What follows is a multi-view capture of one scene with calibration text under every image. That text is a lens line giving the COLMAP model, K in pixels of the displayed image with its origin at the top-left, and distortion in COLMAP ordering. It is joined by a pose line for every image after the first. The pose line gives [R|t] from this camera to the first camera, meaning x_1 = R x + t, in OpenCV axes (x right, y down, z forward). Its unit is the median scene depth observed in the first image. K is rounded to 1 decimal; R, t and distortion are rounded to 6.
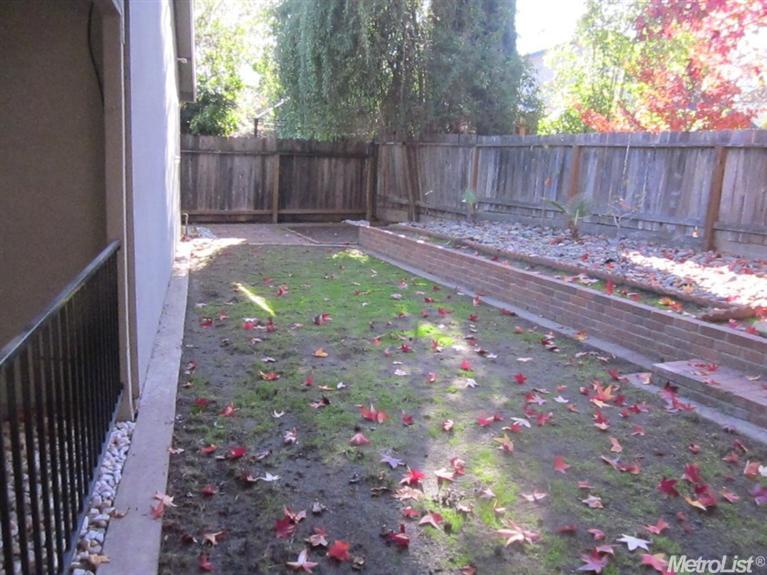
lens RADIAL K [[666.1, 0, 383.5], [0, 666.1, 287.5], [0, 0, 1]] dist [-0.003955, 0.000056]
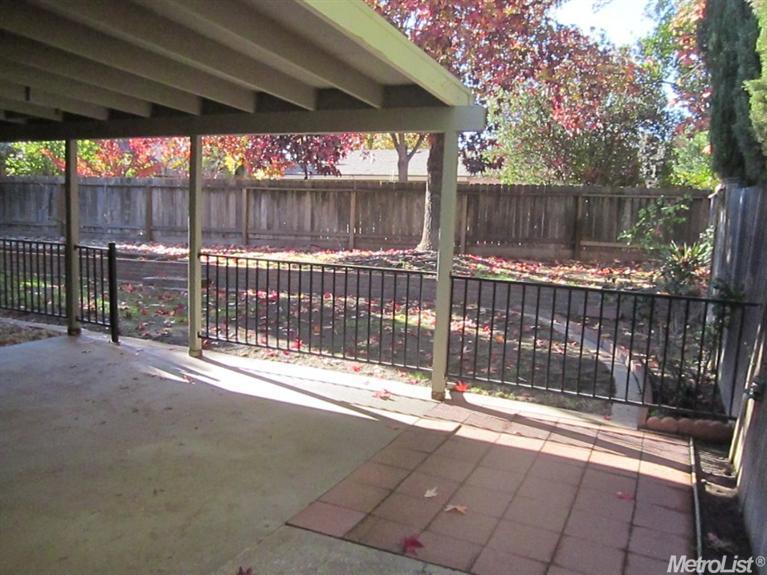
lens RADIAL K [[666.1, 0, 383.5], [0, 666.1, 287.5], [0, 0, 1]] dist [-0.003955, 0.000056]
pose [[0.677623, -0.106799, 0.727614, -0.424284], [0.134718, 0.990683, 0.019950, 0.118952], [-0.722965, 0.084504, 0.685697, -0.716952]]
